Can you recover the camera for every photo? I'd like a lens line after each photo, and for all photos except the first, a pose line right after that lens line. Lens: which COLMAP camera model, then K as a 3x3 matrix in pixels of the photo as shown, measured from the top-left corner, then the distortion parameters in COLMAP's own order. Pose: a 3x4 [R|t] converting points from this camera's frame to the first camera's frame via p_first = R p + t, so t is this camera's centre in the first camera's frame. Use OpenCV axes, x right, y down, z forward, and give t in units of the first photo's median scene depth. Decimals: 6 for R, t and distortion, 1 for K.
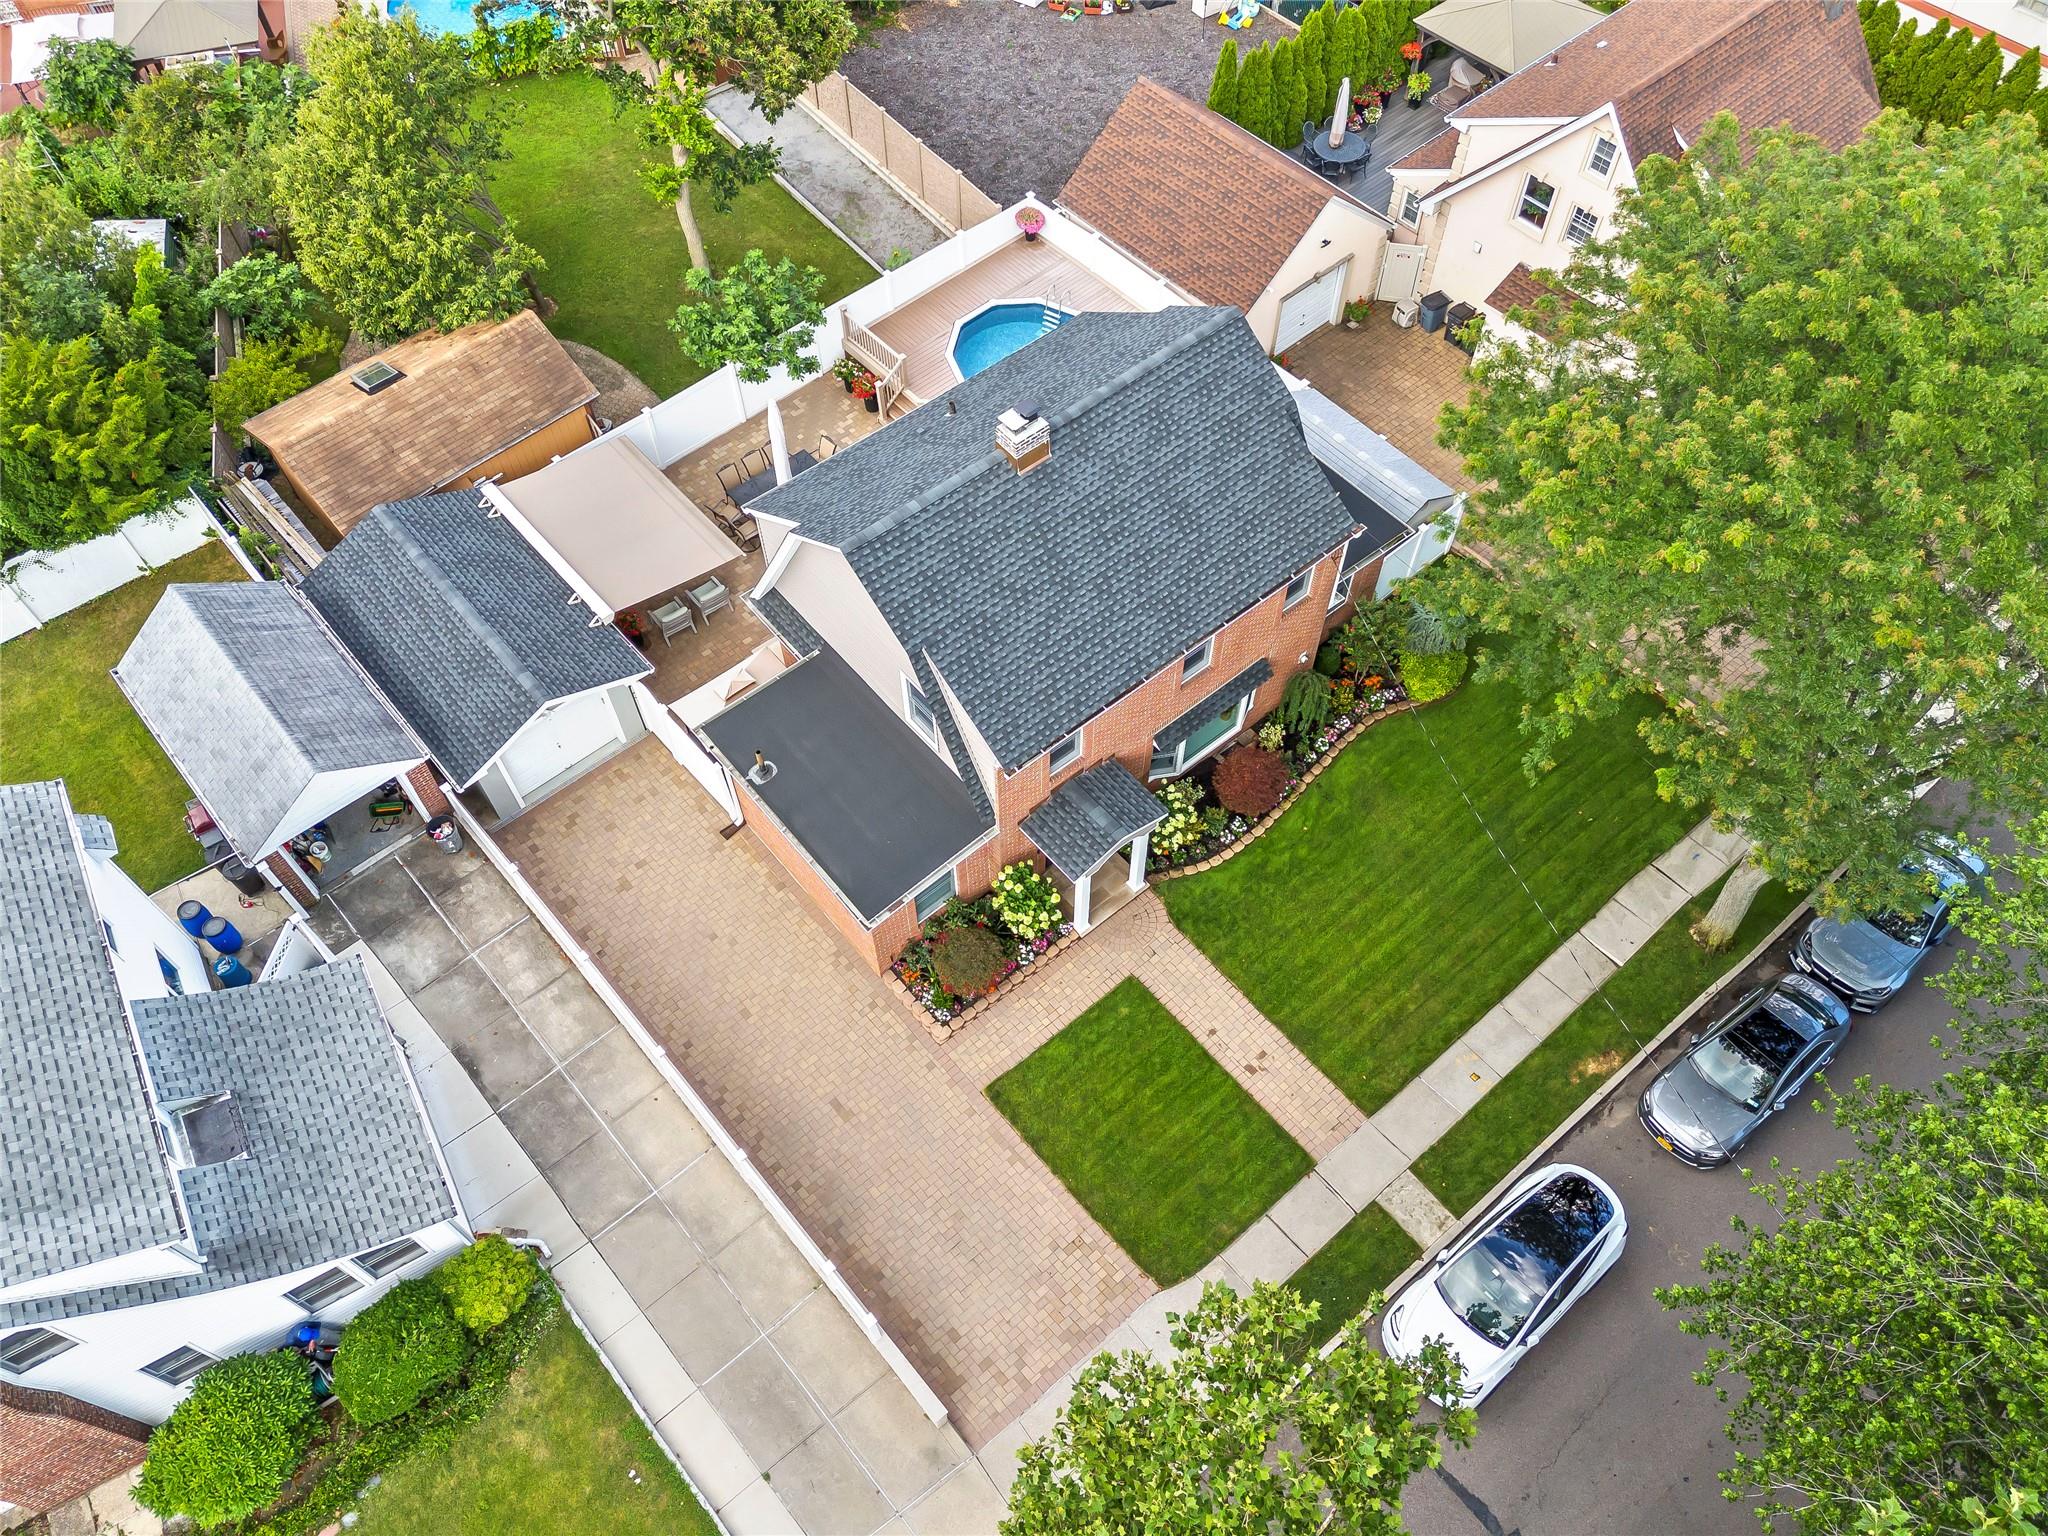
lens RADIAL K [[1499.5, 0, 1024.0], [0, 1499.5, 768.0], [0, 0, 1]] dist [0.048167, -0.002981]
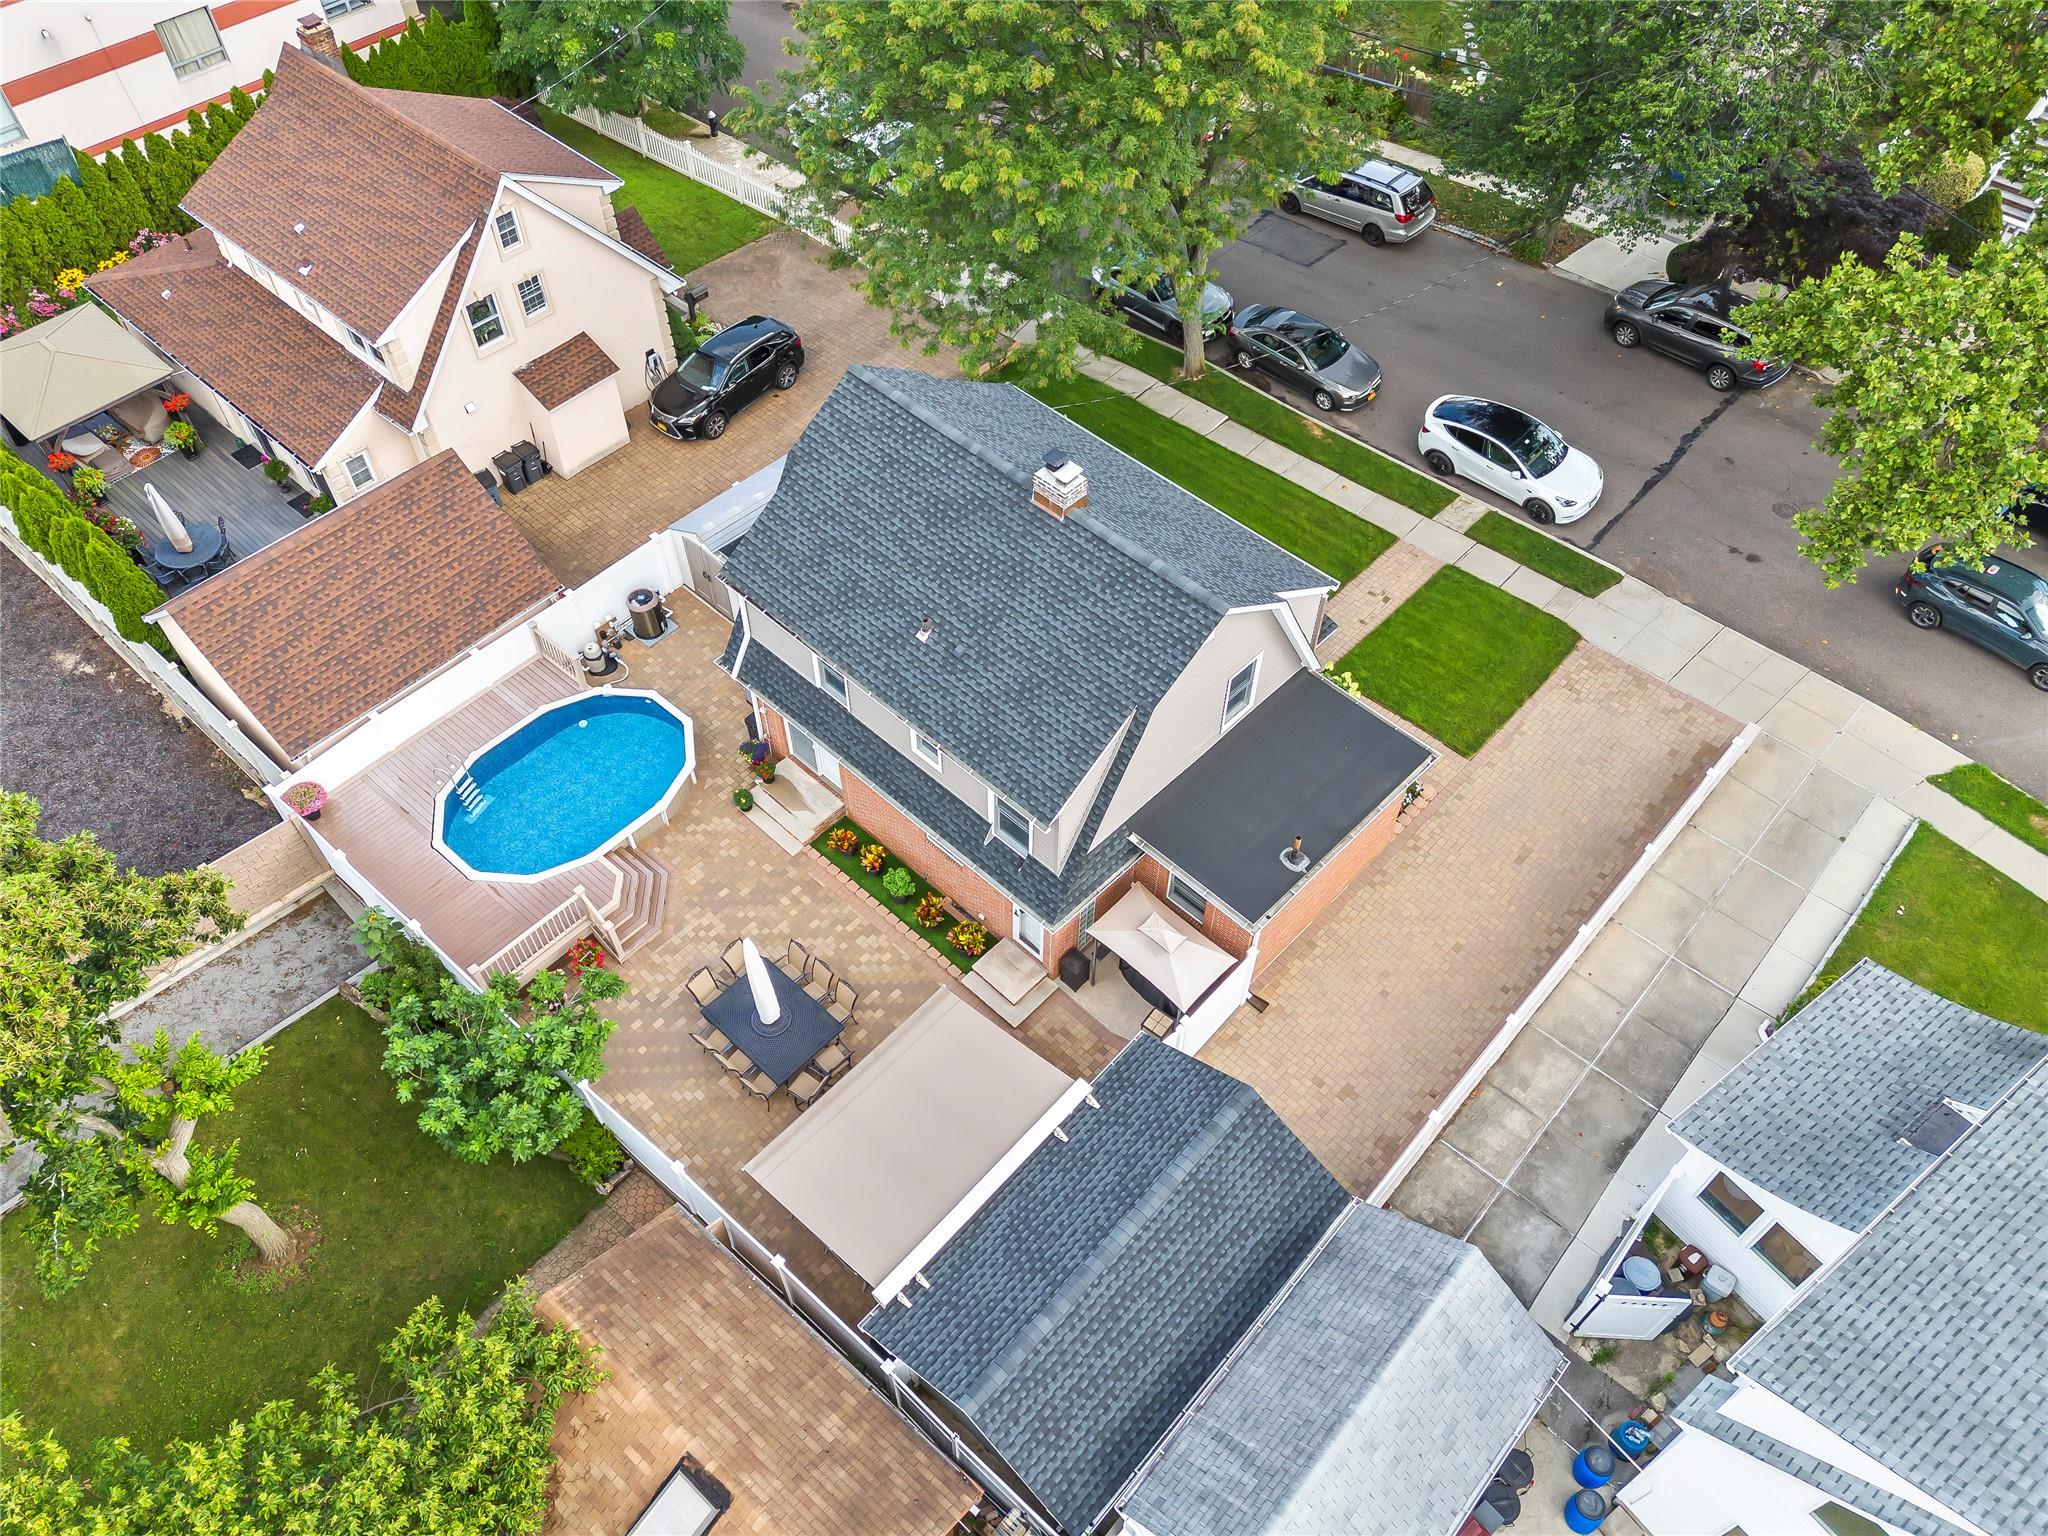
lens RADIAL K [[1499.5, 0, 1024.0], [0, 1499.5, 768.0], [0, 0, 1]] dist [0.048167, -0.002981]
pose [[-0.110619, -0.775568, 0.621496, -0.722863], [0.826580, 0.275422, 0.490823, -0.643366], [-0.551841, 0.568011, 0.610603, 0.480667]]
